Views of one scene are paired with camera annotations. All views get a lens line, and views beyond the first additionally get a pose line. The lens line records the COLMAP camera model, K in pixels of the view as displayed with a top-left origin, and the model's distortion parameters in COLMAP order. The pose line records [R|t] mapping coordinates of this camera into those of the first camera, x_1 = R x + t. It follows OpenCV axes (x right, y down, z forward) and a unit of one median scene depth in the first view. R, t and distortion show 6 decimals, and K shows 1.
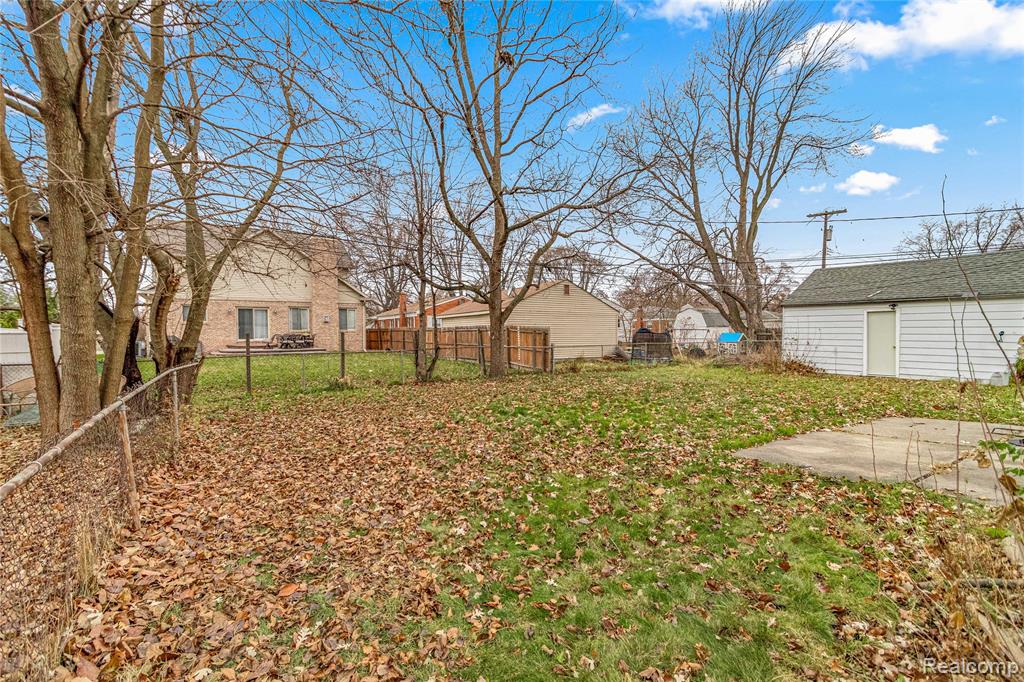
lens RADIAL K [[472.0, 0, 508.7], [0, 472.0, 340.1], [0, 0, 1]] dist [0.004602, -0.000990]
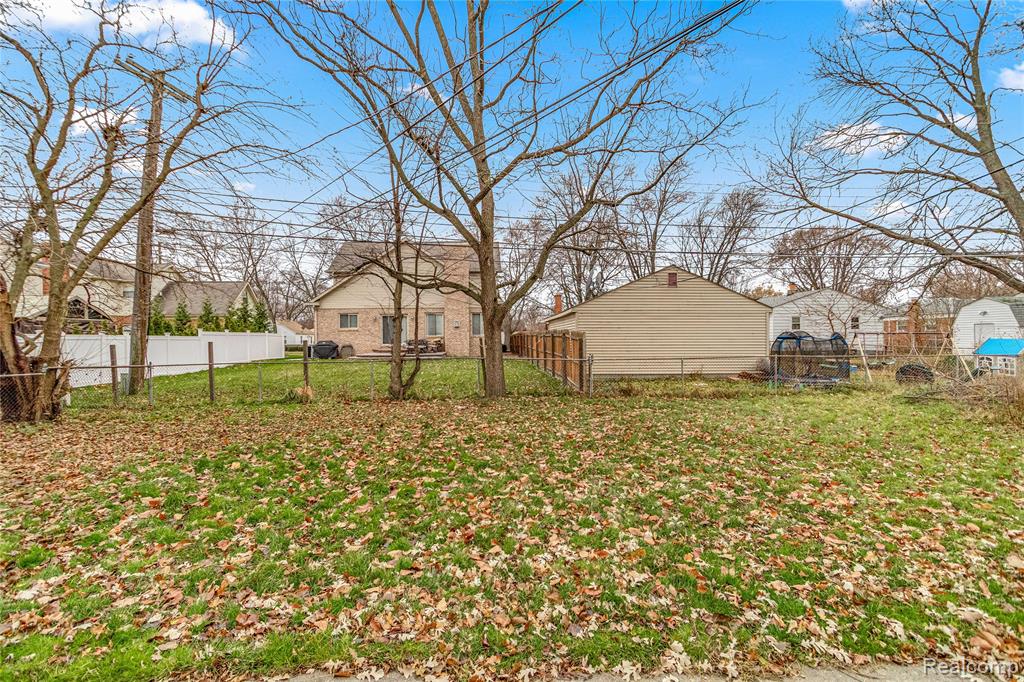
lens RADIAL K [[472.0, 0, 513.6], [0, 472.0, 340.6], [0, 0, 1]] dist [0.004602, -0.000990]
pose [[0.862976, 0.002530, -0.505239, 0.245655], [-0.005157, 0.999979, -0.003802, -0.007416], [0.505219, 0.005887, 0.862971, 0.218117]]
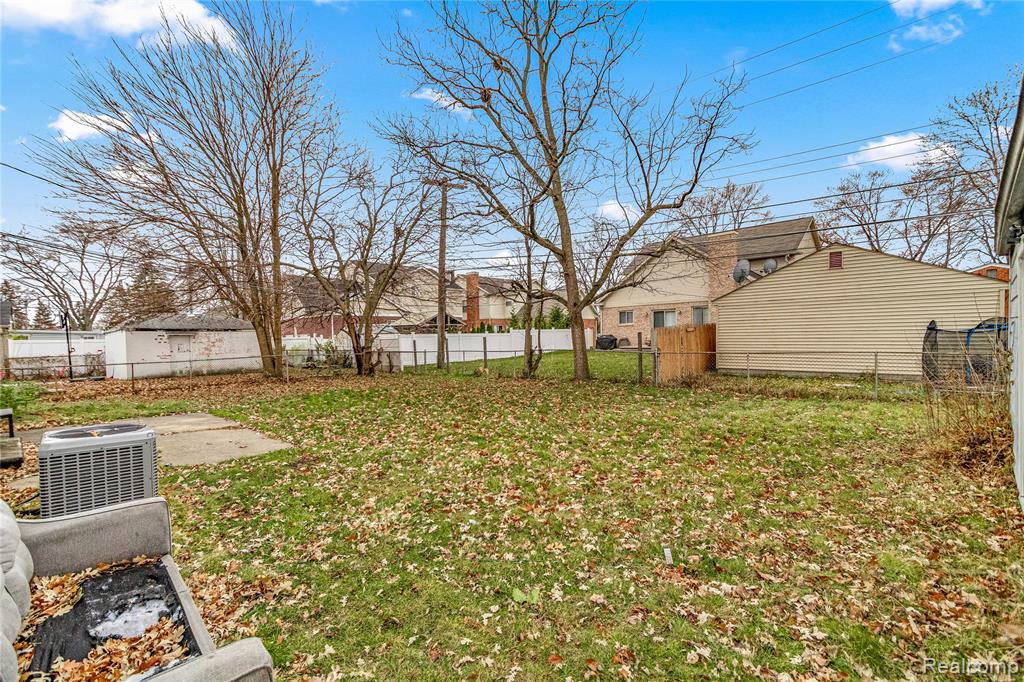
lens RADIAL K [[472.0, 0, 511.7], [0, 472.0, 337.9], [0, 0, 1]] dist [0.004602, -0.000990]
pose [[0.238825, 0.004584, -0.971052, 0.493978], [0.007613, 0.999949, 0.006593, -0.010861], [0.971033, -0.008967, 0.238778, 0.364261]]
